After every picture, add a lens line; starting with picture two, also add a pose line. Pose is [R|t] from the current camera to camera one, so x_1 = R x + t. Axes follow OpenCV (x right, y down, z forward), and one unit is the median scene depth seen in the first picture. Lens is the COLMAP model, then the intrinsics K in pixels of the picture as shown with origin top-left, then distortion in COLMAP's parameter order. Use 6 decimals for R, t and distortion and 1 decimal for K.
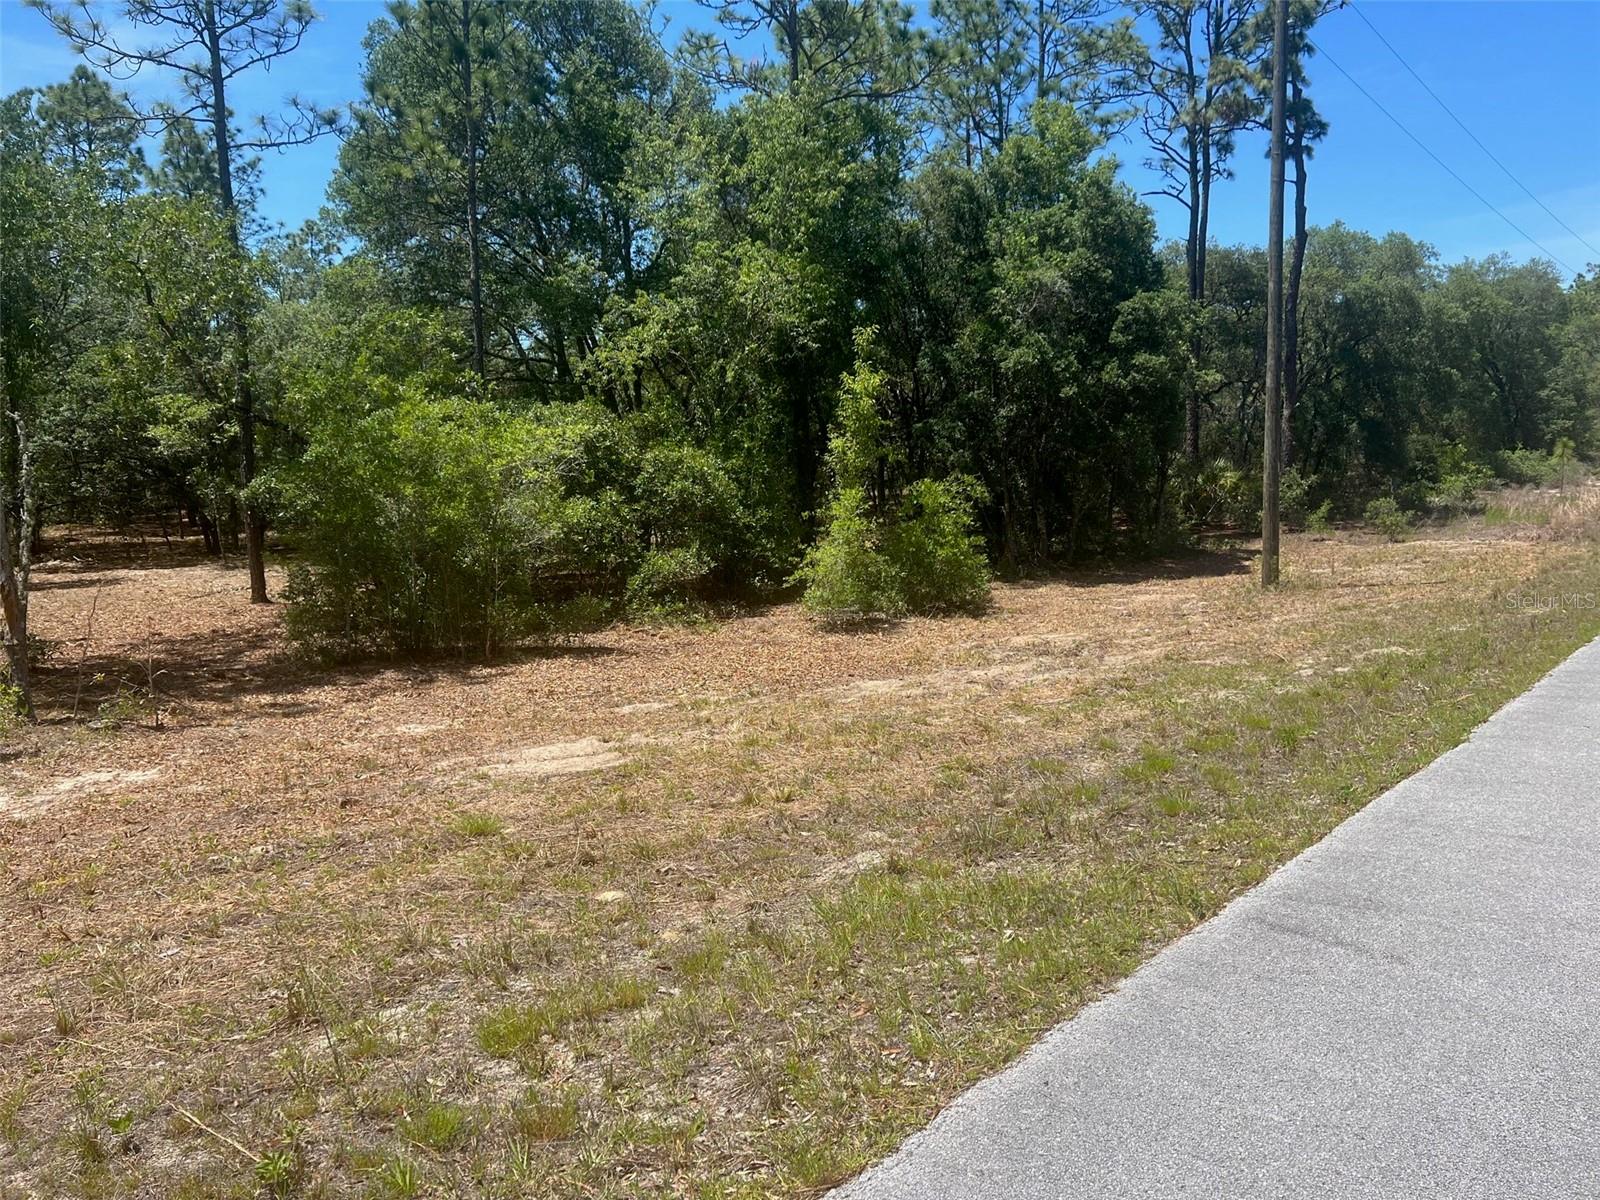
lens RADIAL K [[1180.4, 0, 796.9], [0, 1180.4, 600.5], [0, 0, 1]] dist [0.034352, -0.045931]
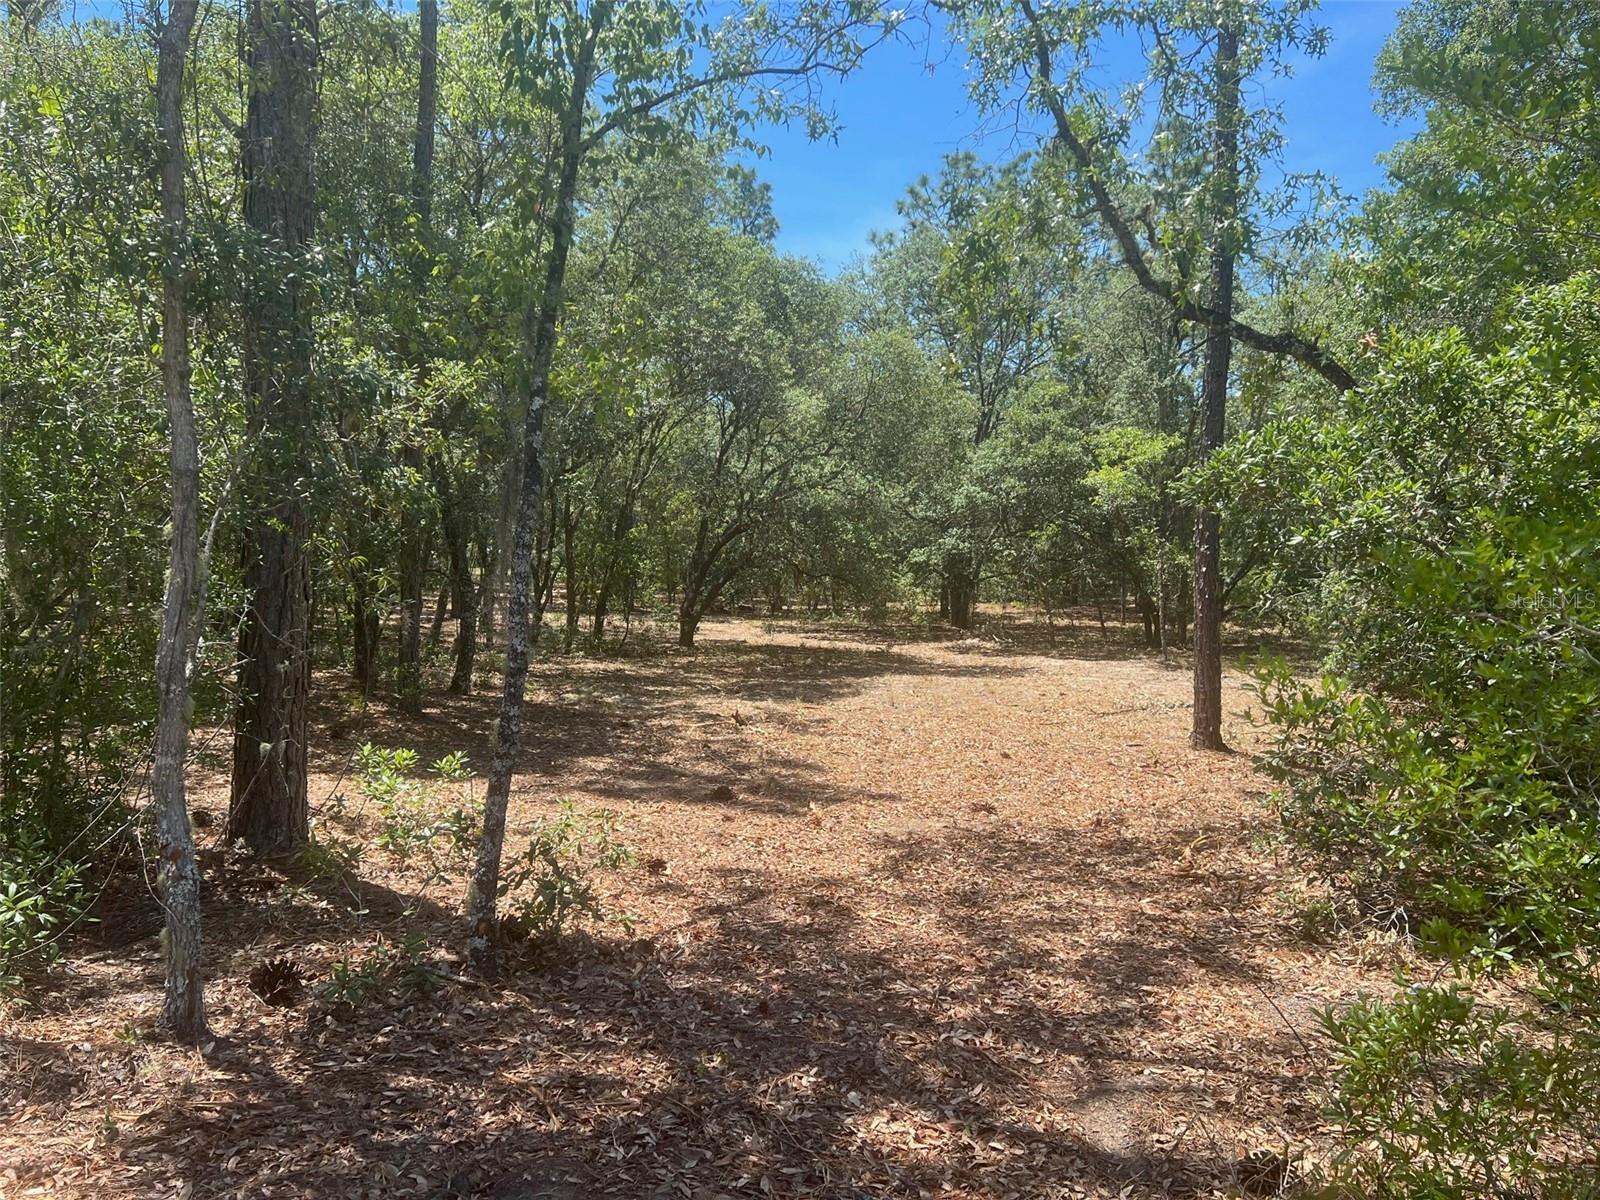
lens RADIAL K [[1180.4, 0, 785.2], [0, 1180.4, 605.0], [0, 0, 1]] dist [0.034352, -0.045931]
pose [[0.715889, 0.055348, -0.696017, -0.154328], [-0.113178, 0.992868, -0.037456, -0.012105], [0.688980, 0.105589, 0.717048, 0.335609]]
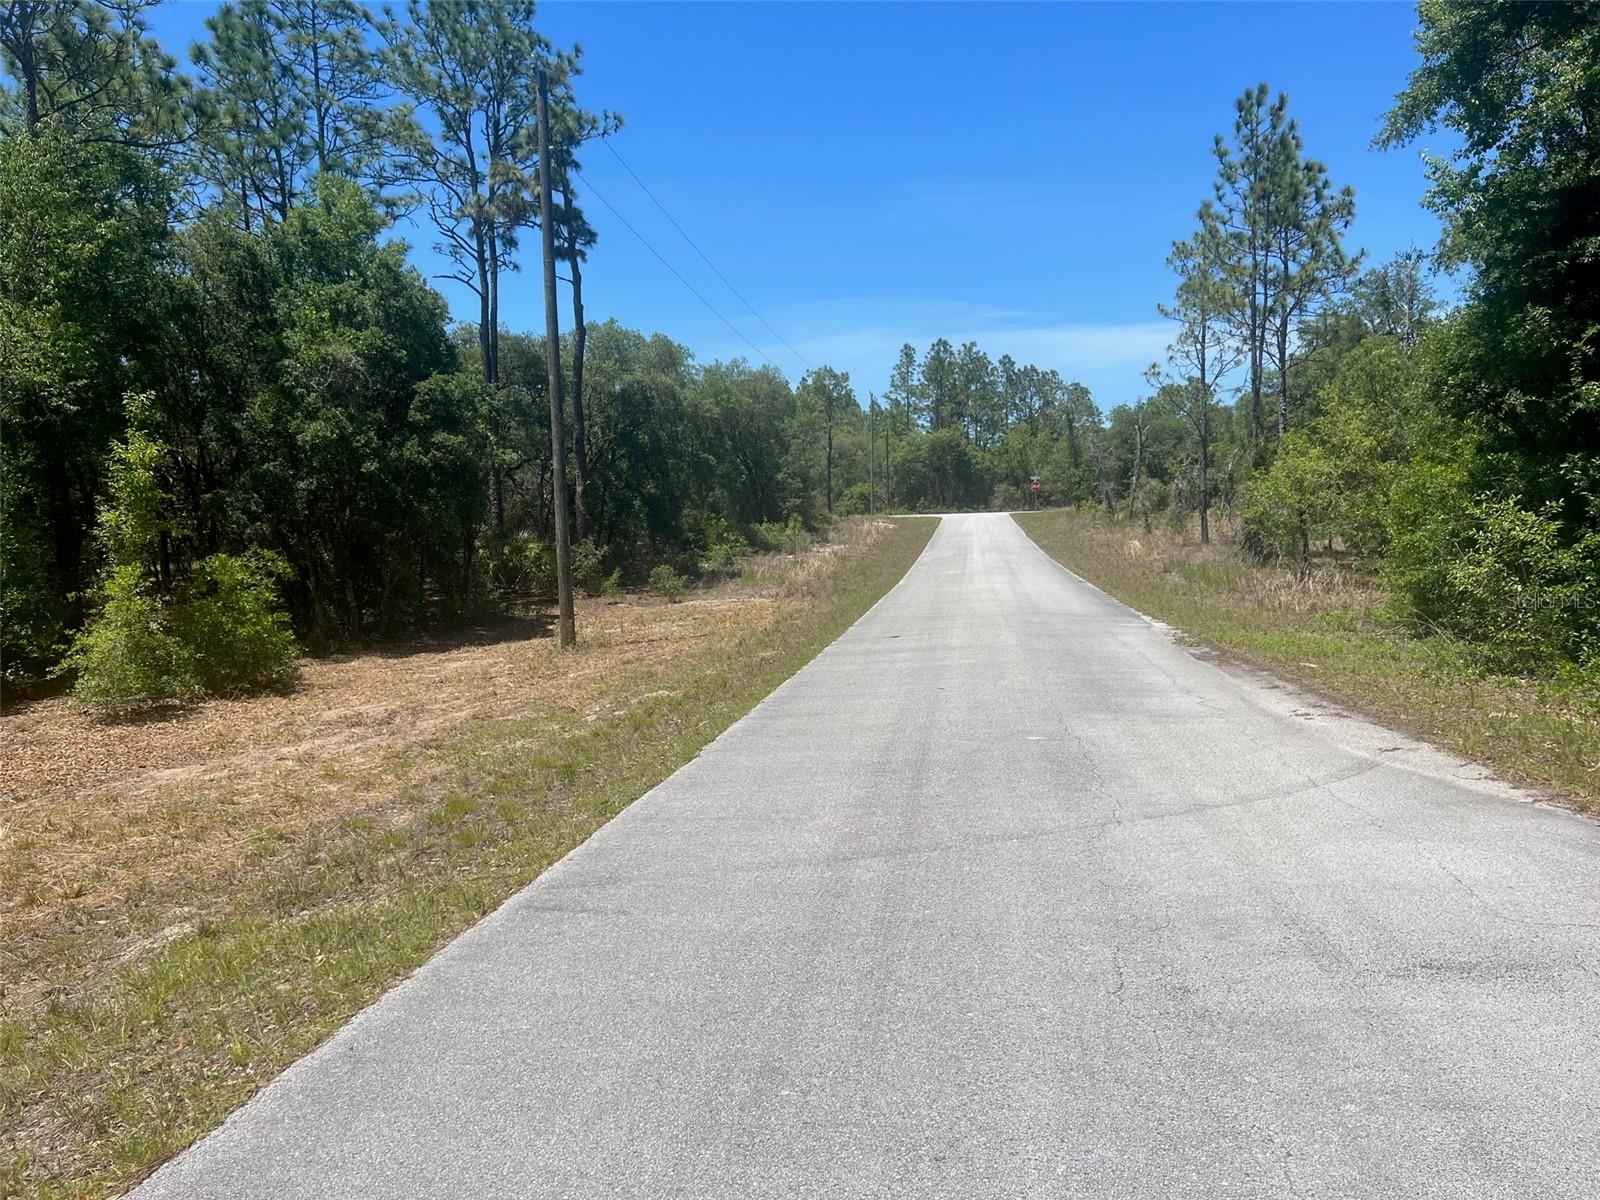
lens RADIAL K [[1180.4, 0, 795.8], [0, 1180.4, 624.3], [0, 0, 1]] dist [0.034352, -0.045931]
pose [[0.847348, -0.046053, 0.529038, -0.008880], [0.066281, 0.997614, -0.019318, 0.003855], [-0.526886, 0.051434, 0.848378, -0.086076]]
